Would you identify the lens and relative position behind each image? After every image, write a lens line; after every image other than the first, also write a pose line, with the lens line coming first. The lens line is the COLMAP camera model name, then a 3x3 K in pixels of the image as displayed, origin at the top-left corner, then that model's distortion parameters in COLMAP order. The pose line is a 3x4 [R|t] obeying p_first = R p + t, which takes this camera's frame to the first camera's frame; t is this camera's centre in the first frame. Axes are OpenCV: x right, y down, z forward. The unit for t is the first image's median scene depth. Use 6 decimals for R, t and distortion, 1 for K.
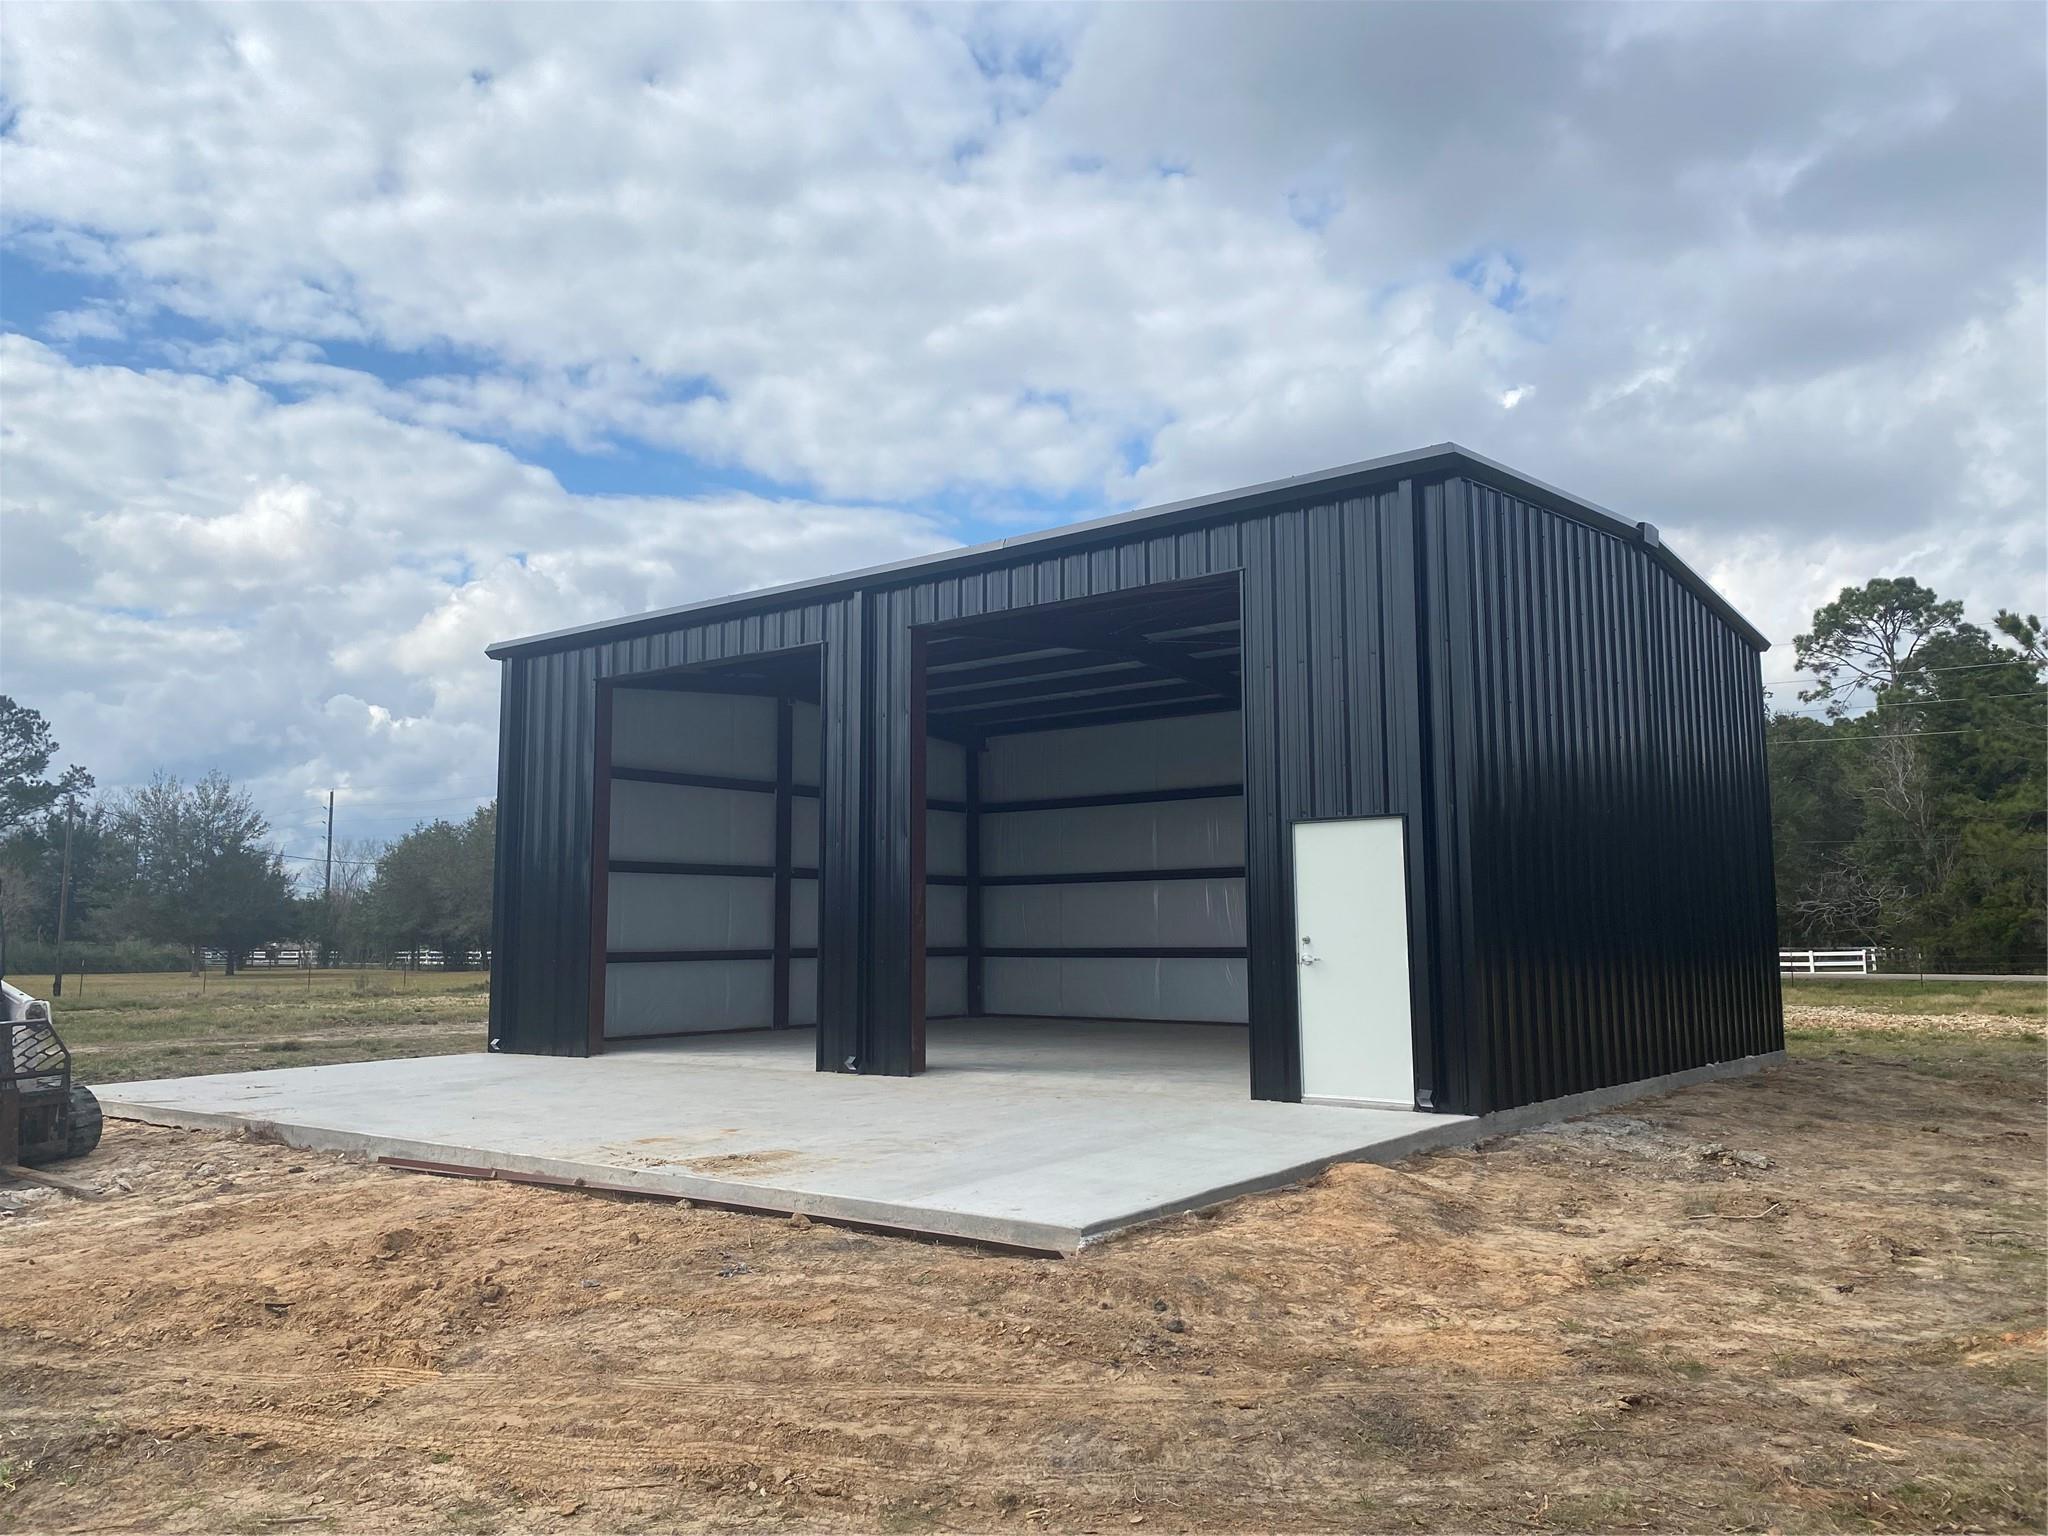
lens RADIAL K [[1556.8, 0, 1019.2], [0, 1556.8, 765.5], [0, 0, 1]] dist [0.001625, 0.000781]
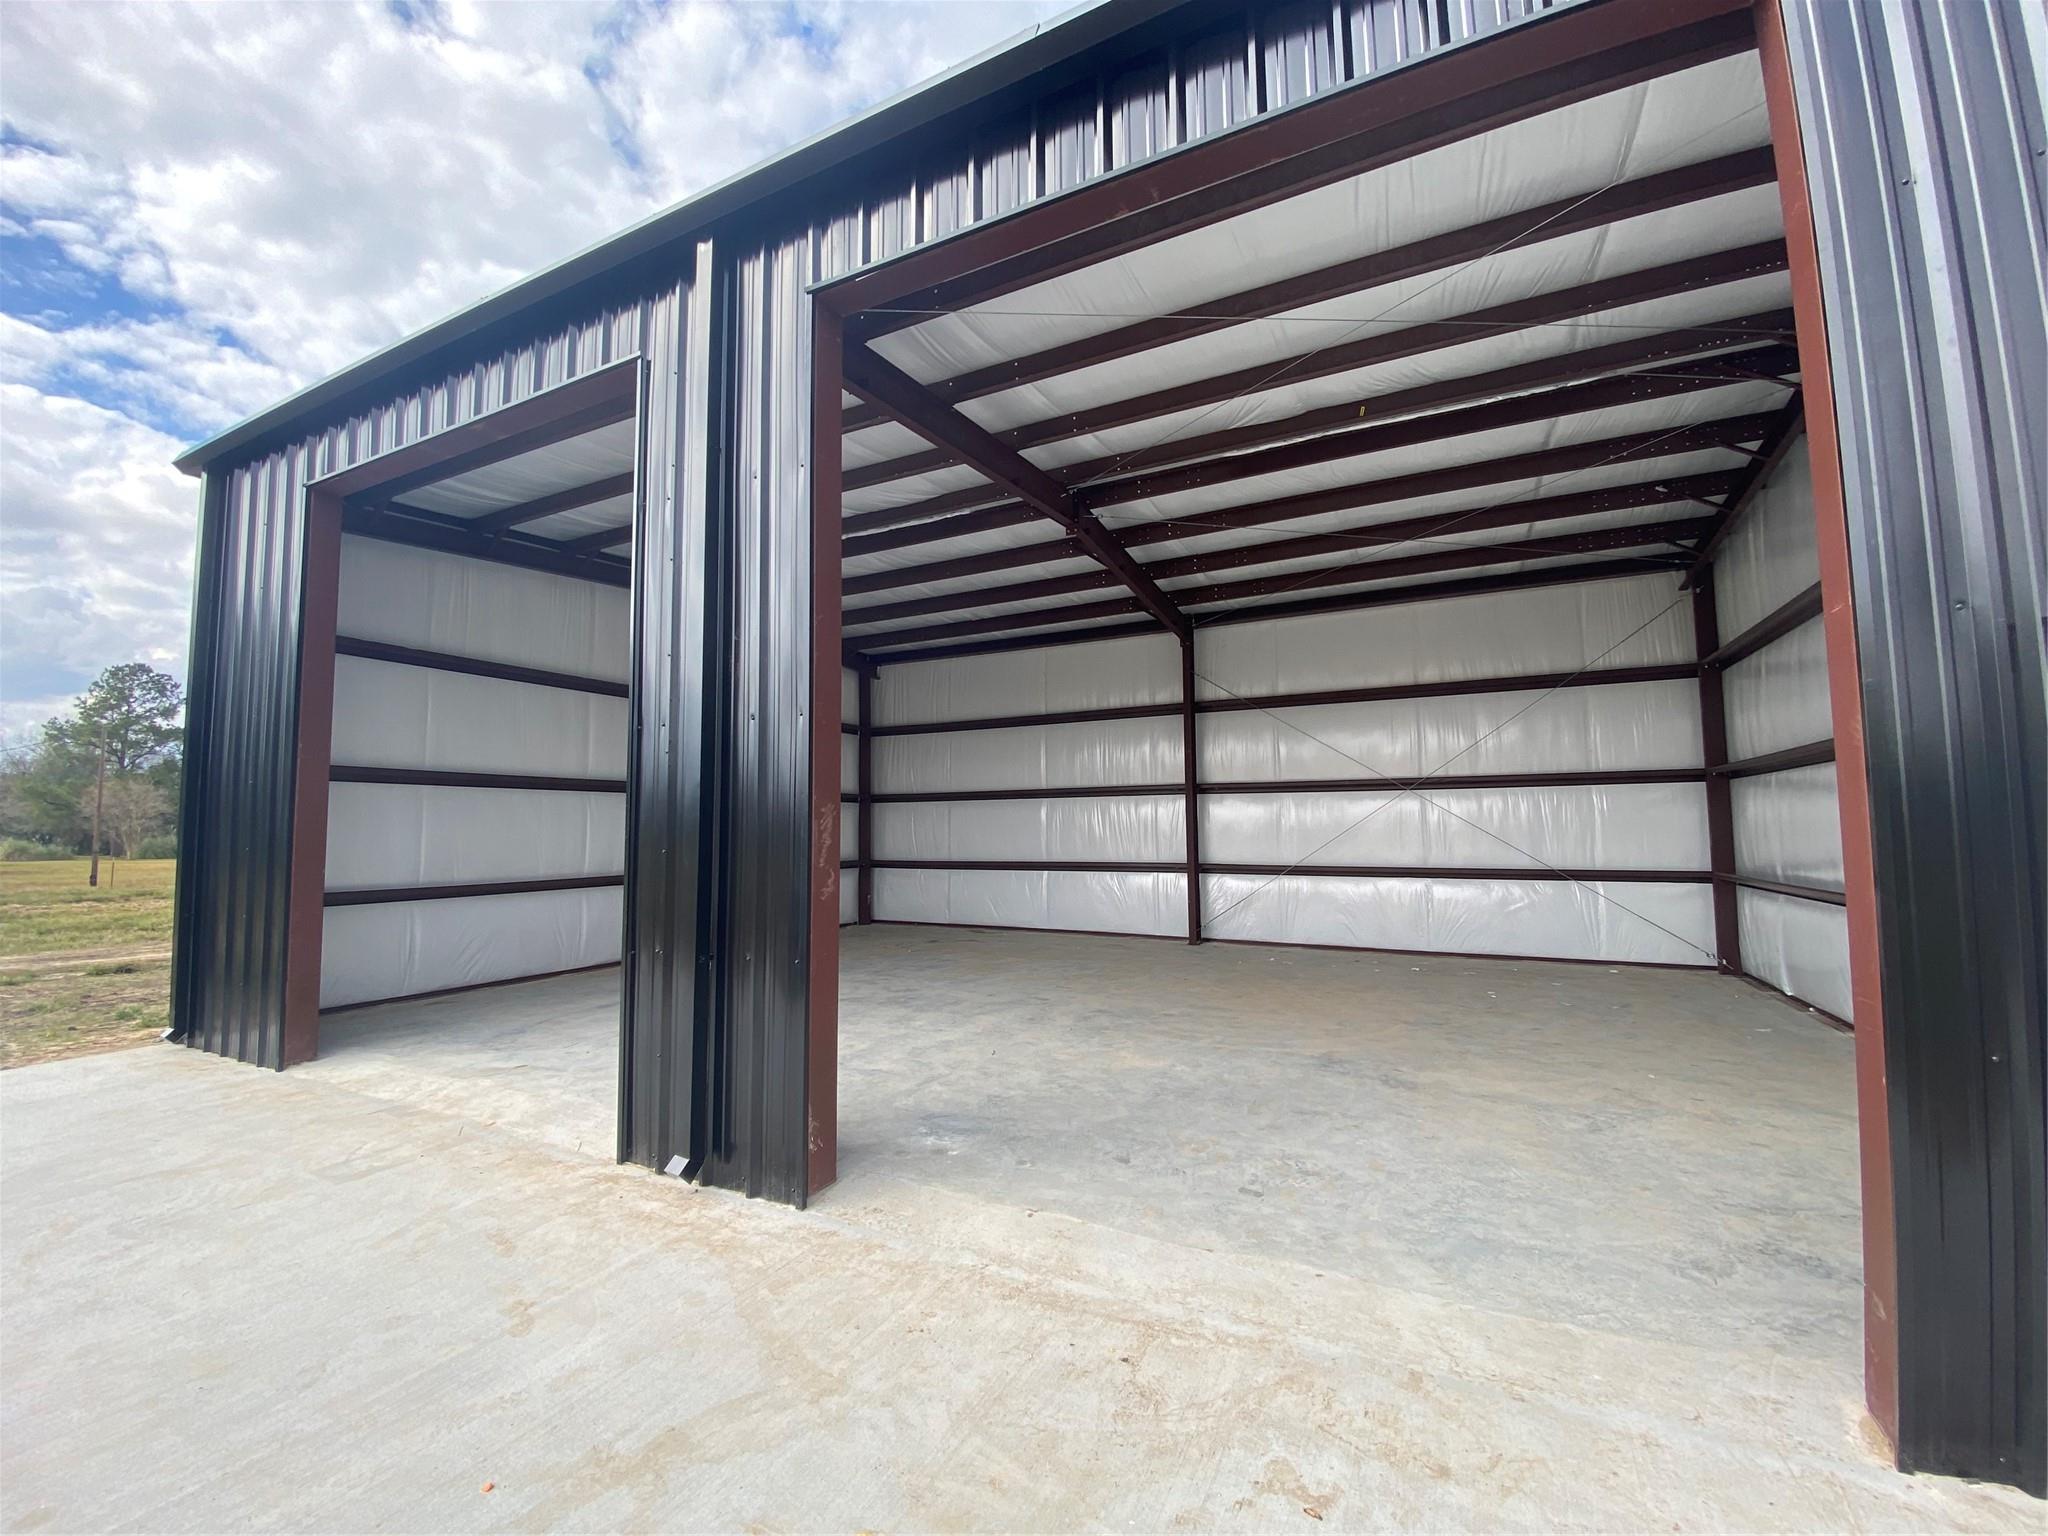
lens RADIAL K [[820.0, 0, 1034.8], [0, 820.0, 768.9], [0, 0, 1]] dist [0.001042, 0.000036]
pose [[0.978436, 0.012177, 0.206190, -0.033595], [-0.020114, 0.999133, 0.036441, 0.033160], [-0.205568, -0.039802, 0.977833, 0.456108]]
